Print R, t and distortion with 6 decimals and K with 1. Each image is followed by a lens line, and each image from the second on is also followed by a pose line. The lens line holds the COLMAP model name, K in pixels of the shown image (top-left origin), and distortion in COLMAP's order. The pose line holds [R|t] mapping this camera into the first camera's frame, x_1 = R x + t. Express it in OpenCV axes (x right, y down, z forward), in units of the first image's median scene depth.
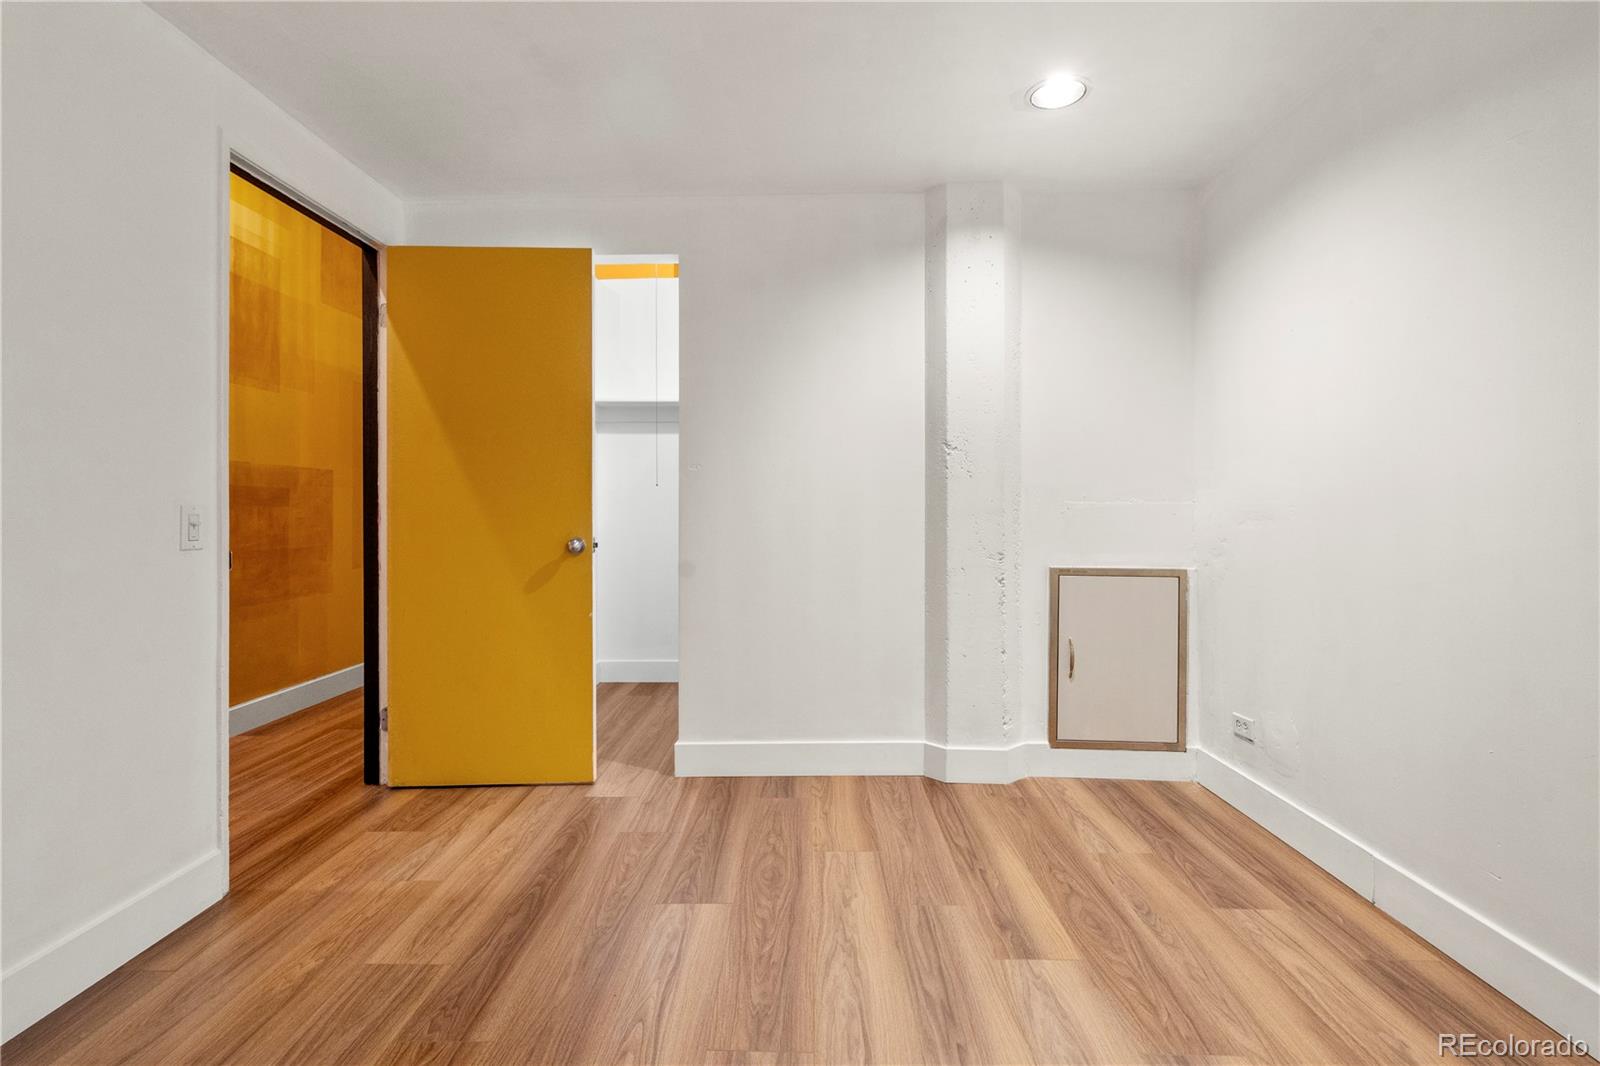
lens RADIAL K [[733.2, 0, 800.7], [0, 733.2, 521.8], [0, 0, 1]] dist [-0.009862, 0.004004]
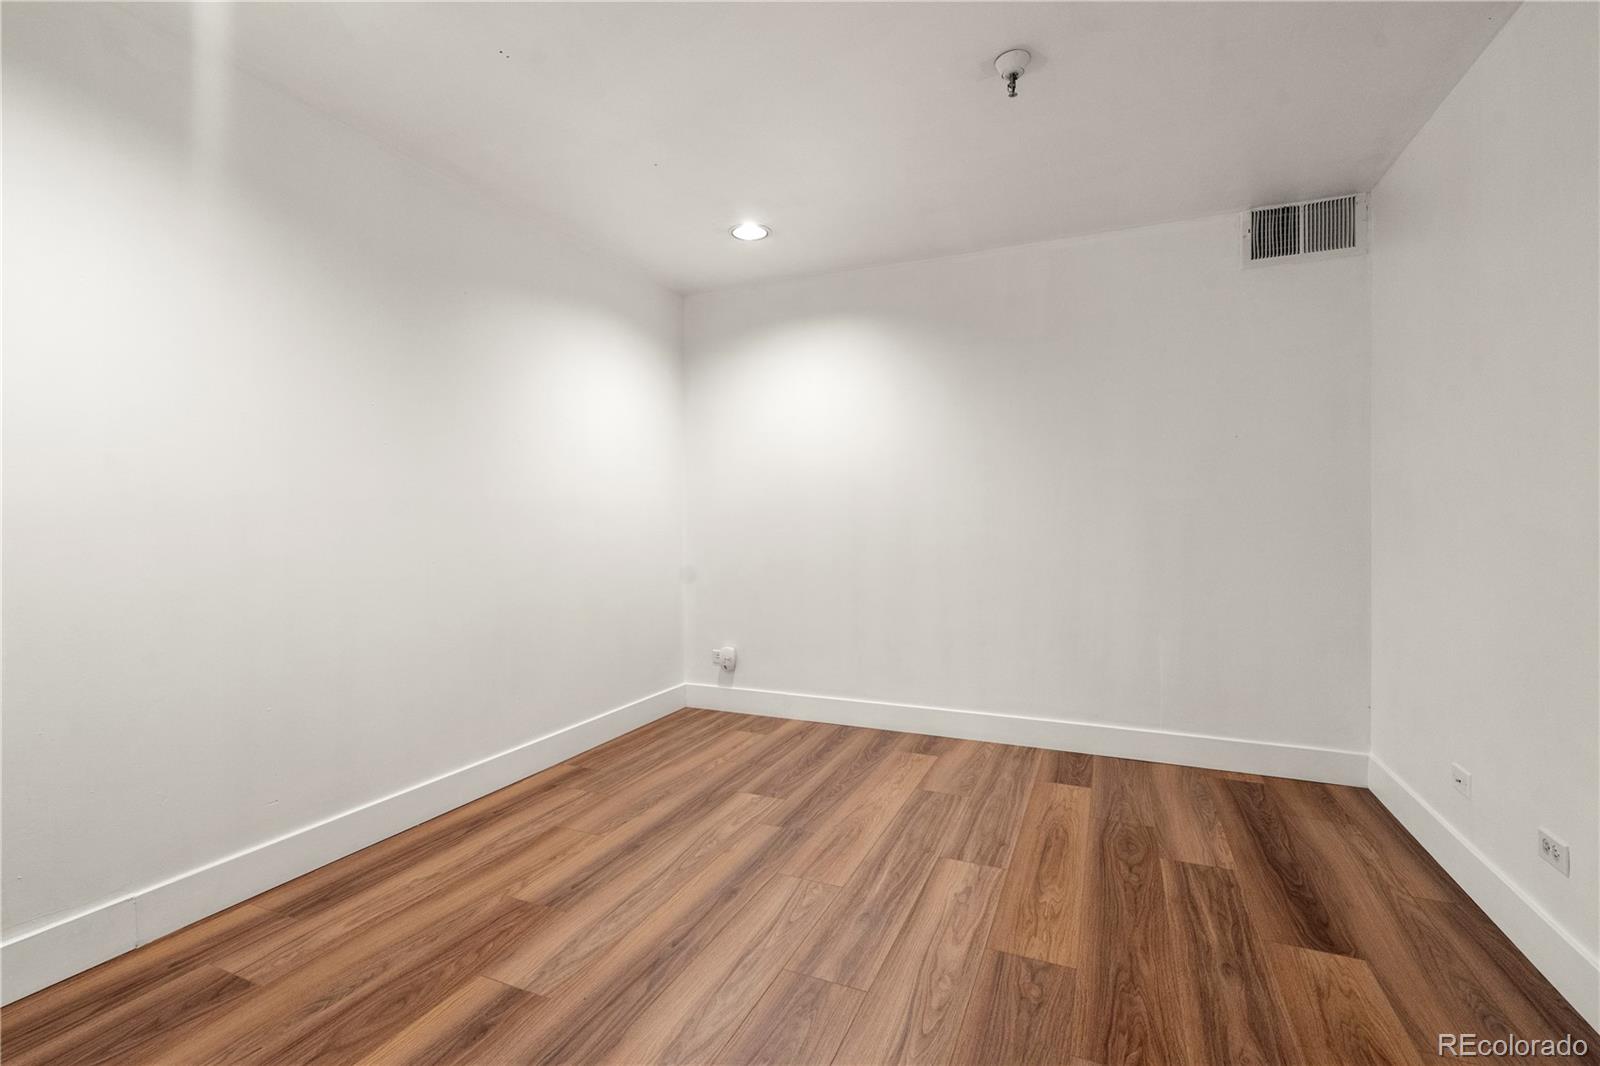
lens RADIAL K [[733.2, 0, 799.4], [0, 733.2, 528.0], [0, 0, 1]] dist [-0.009862, 0.004004]
pose [[-0.922766, -0.001110, 0.385358, -0.426444], [0.010780, 0.999530, 0.028693, -0.029286], [-0.385209, 0.030631, -0.922321, 1.883586]]
